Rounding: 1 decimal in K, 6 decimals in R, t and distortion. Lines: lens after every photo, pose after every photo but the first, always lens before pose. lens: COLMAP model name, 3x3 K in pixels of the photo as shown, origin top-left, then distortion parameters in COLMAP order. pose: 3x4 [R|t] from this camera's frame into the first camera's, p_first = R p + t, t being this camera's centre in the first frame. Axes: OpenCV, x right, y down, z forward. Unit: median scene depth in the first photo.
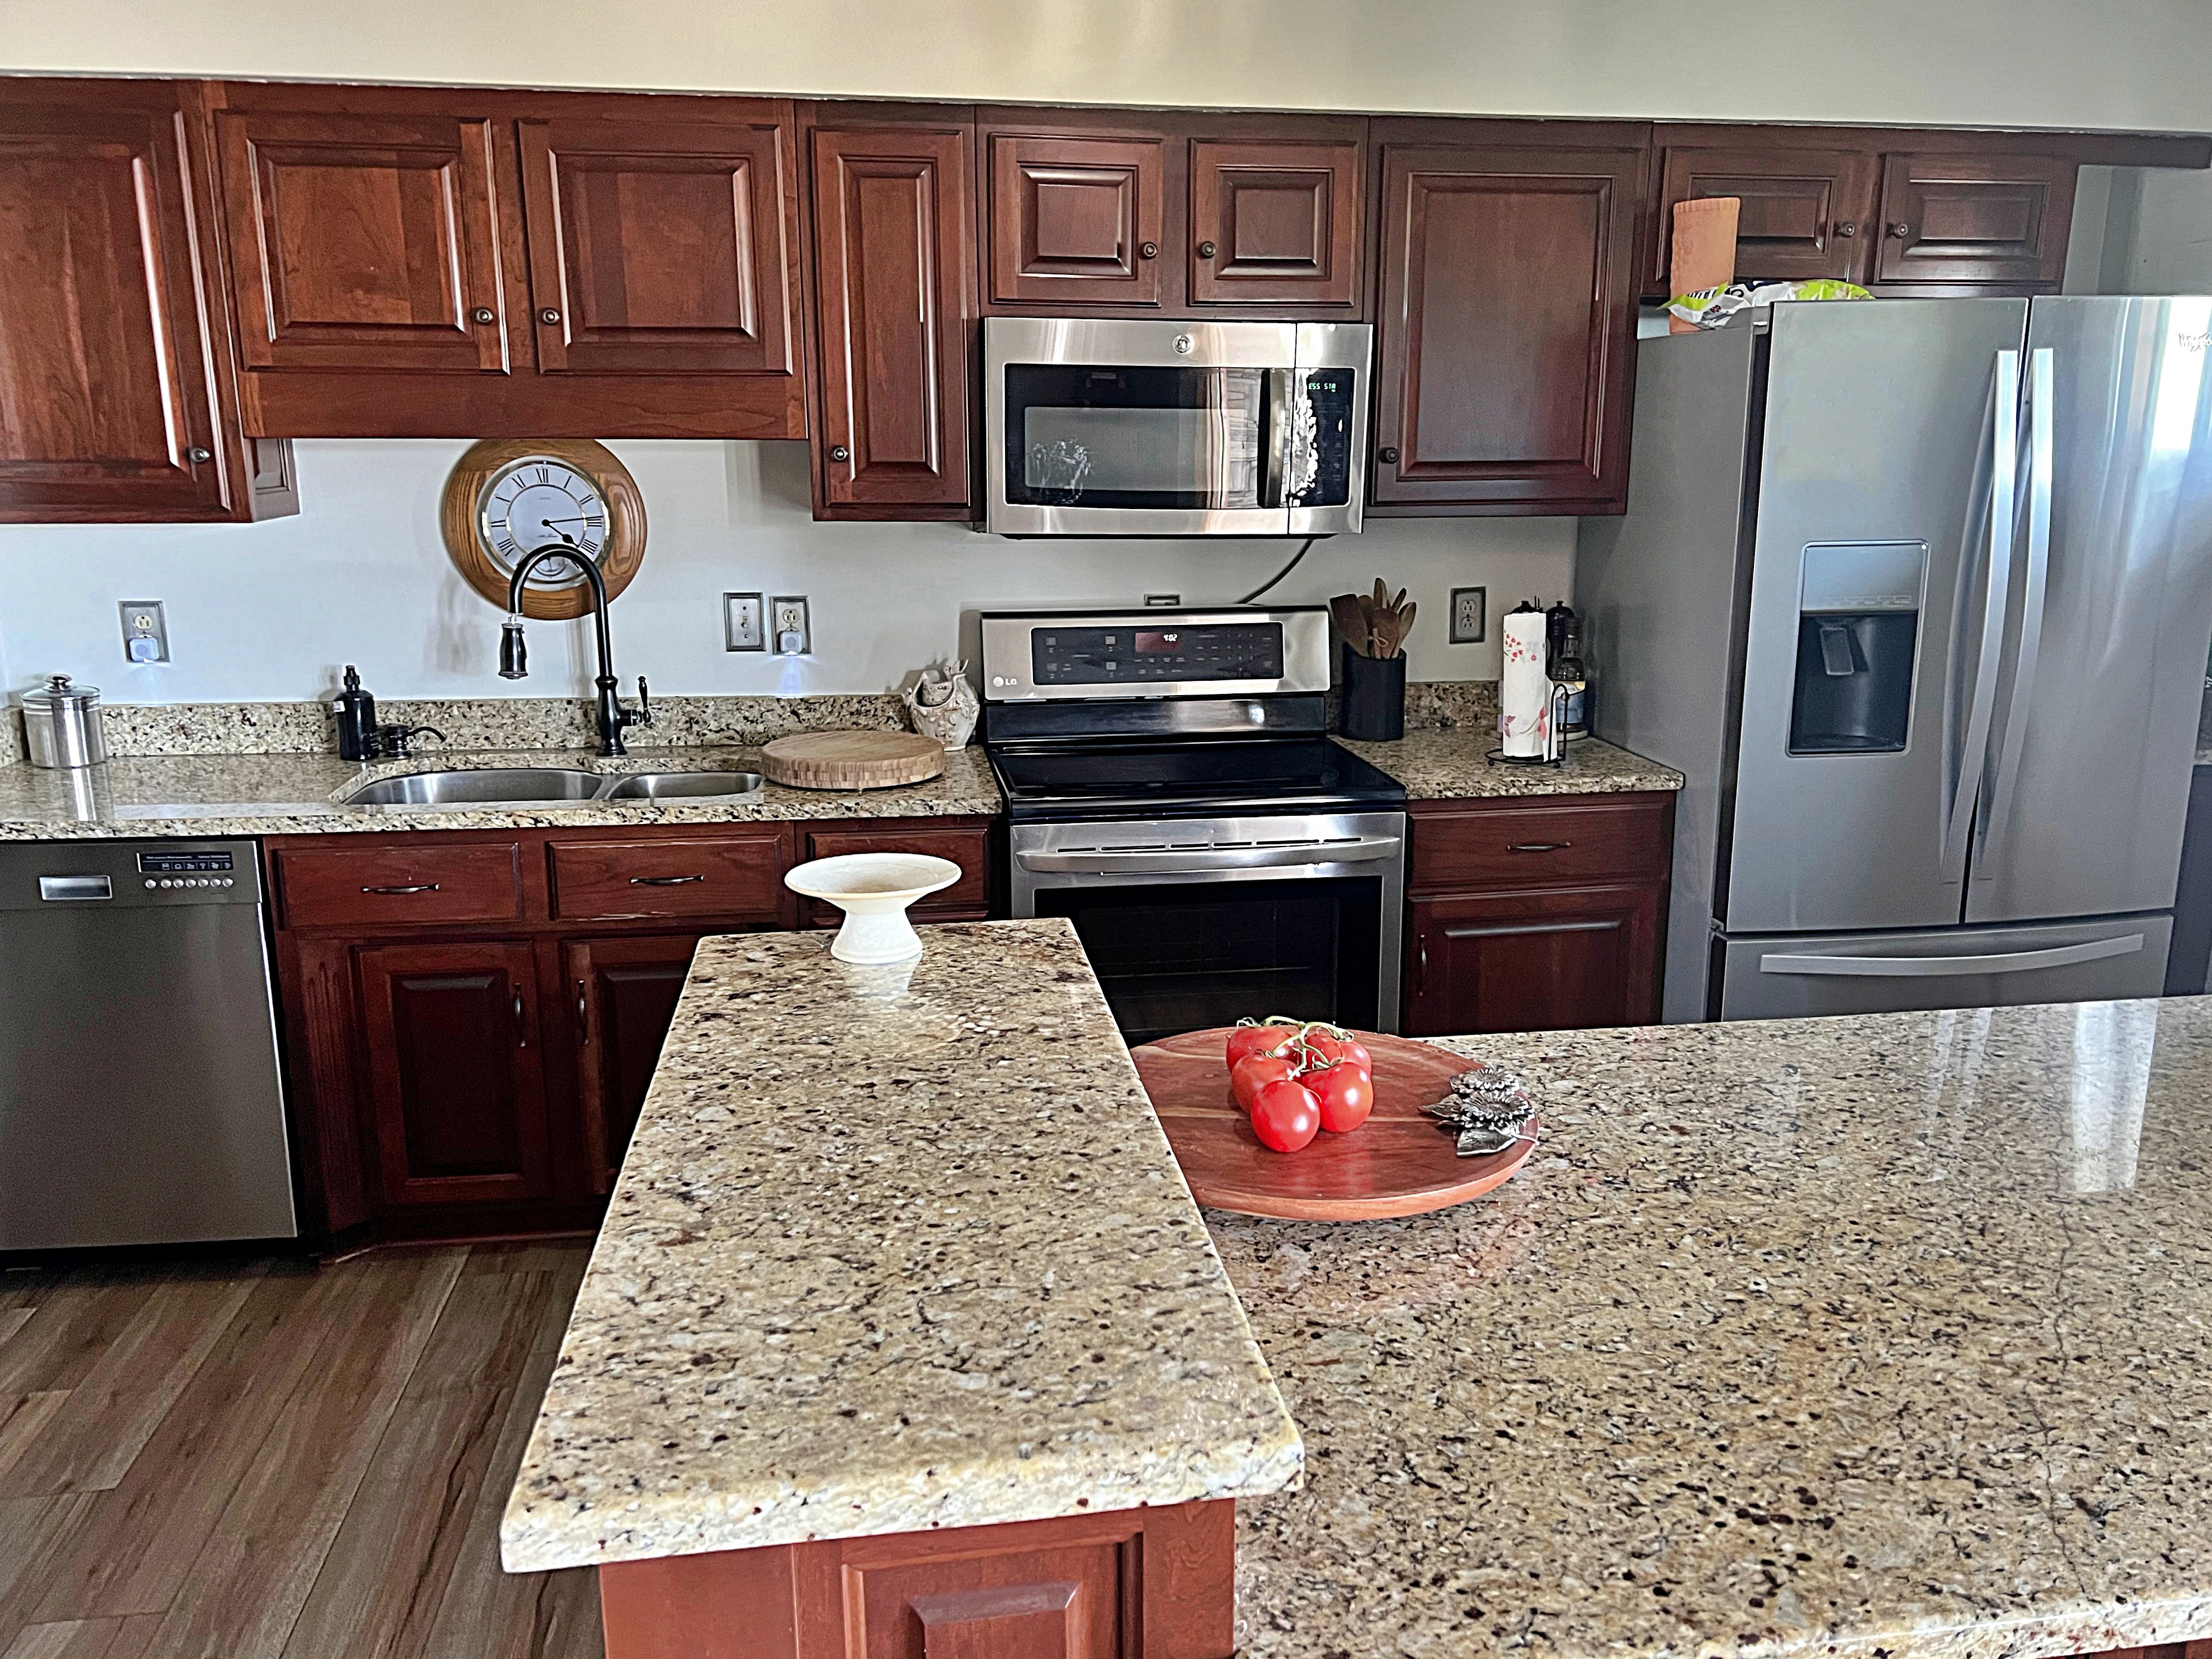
lens RADIAL K [[1693.0, 0, 1108.5], [0, 1693.0, 833.8], [0, 0, 1]] dist [0.041310, -0.048830]
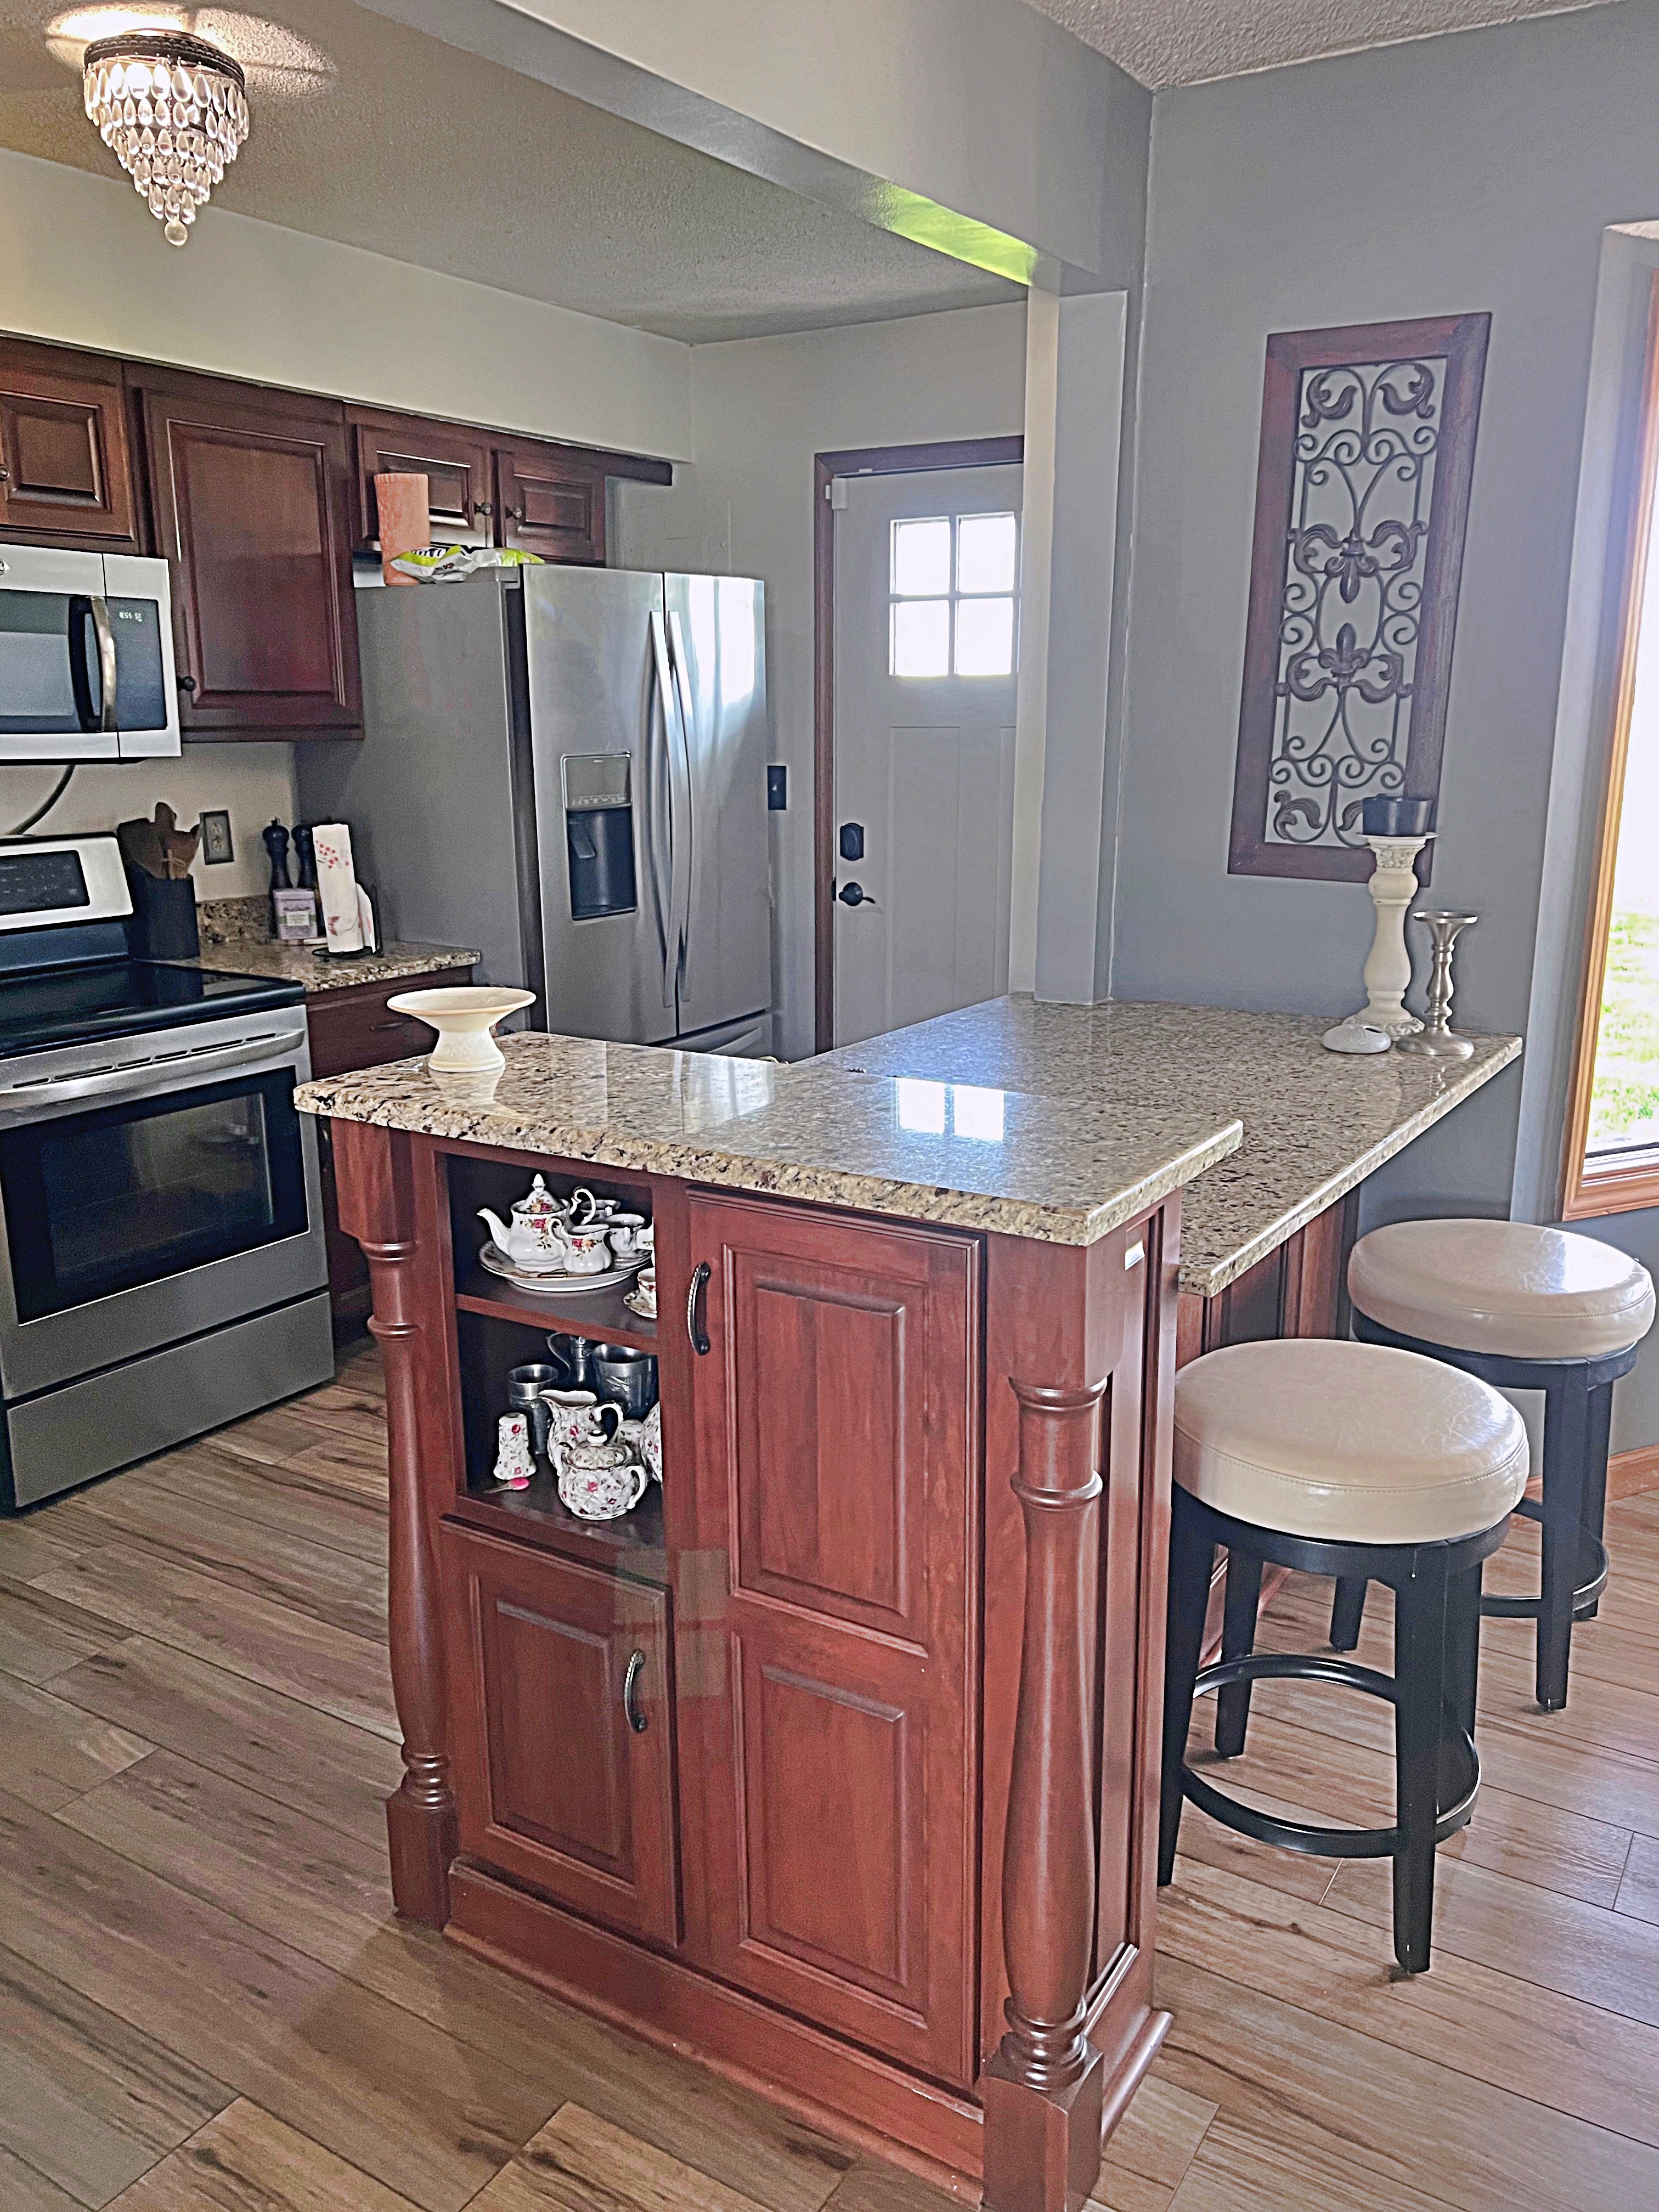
lens RADIAL K [[1693.0, 0, 843.6], [0, 1693.0, 1107.3], [0, 0, 1]] dist [0.041310, -0.048830]
pose [[0.659963, -0.170841, 0.731616, -0.392651], [0.167032, 0.982796, 0.078821, 0.023281], [-0.732495, 0.070184, 0.677145, -0.007575]]
